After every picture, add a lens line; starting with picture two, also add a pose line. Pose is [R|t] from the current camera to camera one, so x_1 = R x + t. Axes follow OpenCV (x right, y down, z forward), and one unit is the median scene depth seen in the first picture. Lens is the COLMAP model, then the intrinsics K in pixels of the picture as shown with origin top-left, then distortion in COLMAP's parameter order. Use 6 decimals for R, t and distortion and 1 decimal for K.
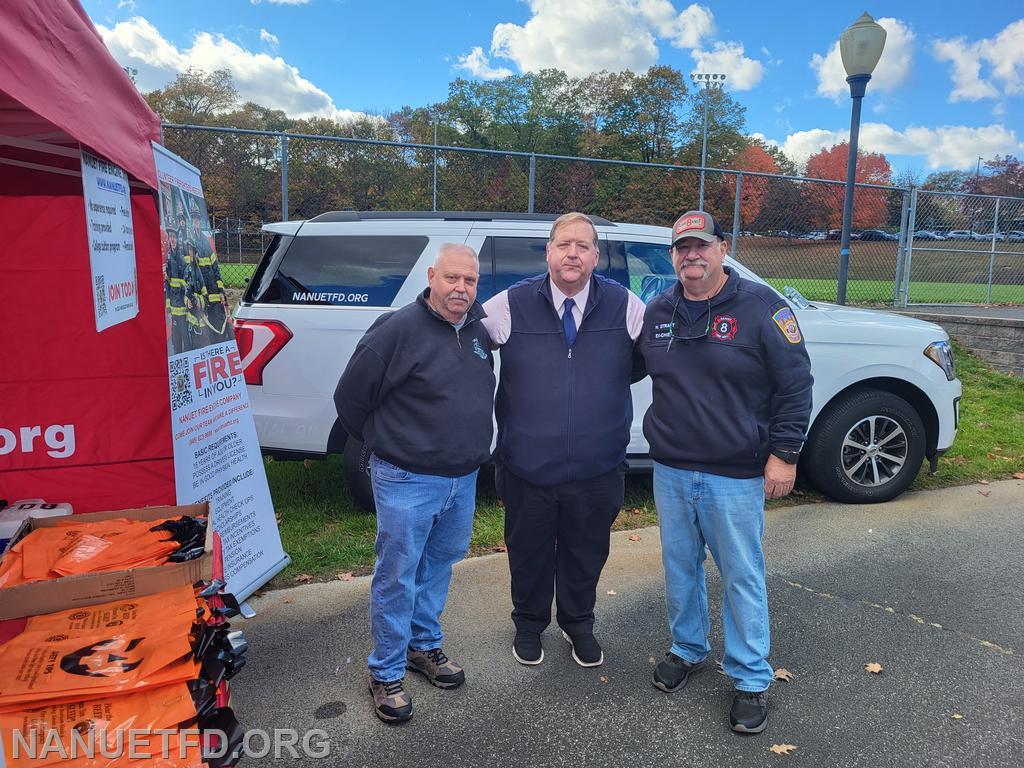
lens RADIAL K [[774.5, 0, 512.0], [0, 774.5, 384.0], [0, 0, 1]] dist [0.053860, -0.036371]
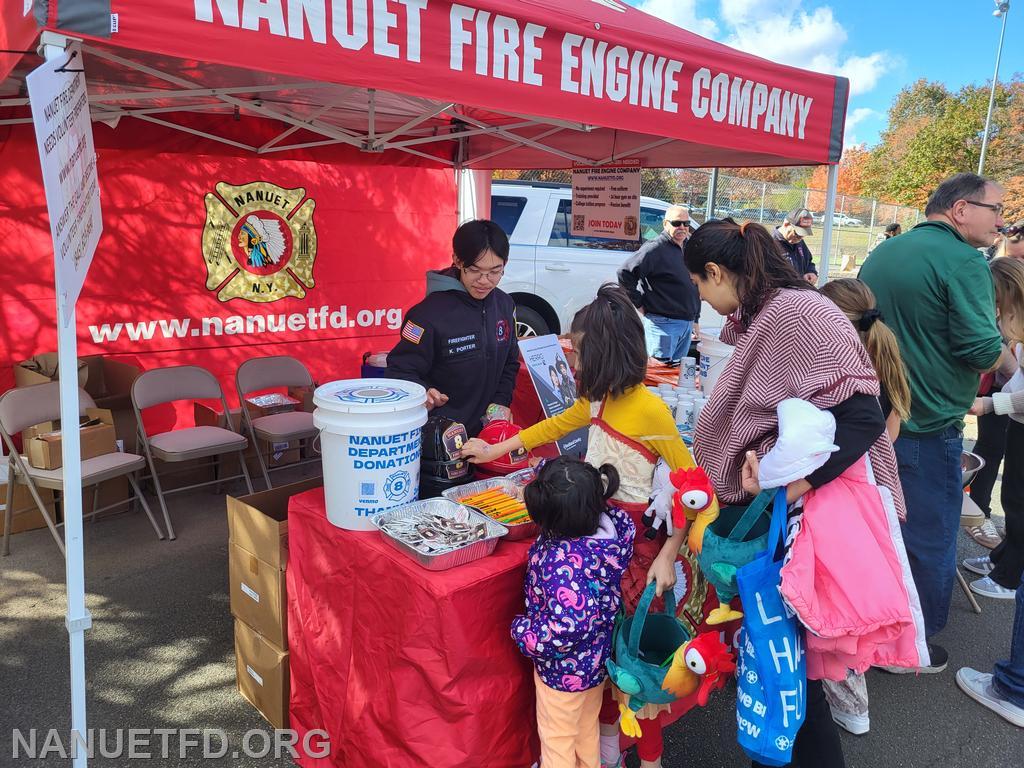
lens RADIAL K [[774.5, 0, 512.0], [0, 774.5, 384.0], [0, 0, 1]] dist [0.053860, -0.036371]
pose [[0.949489, -0.028956, 0.312460, -0.341413], [0.012516, 0.998436, 0.054492, 0.049337], [-0.313550, -0.047829, 0.948367, -0.245907]]
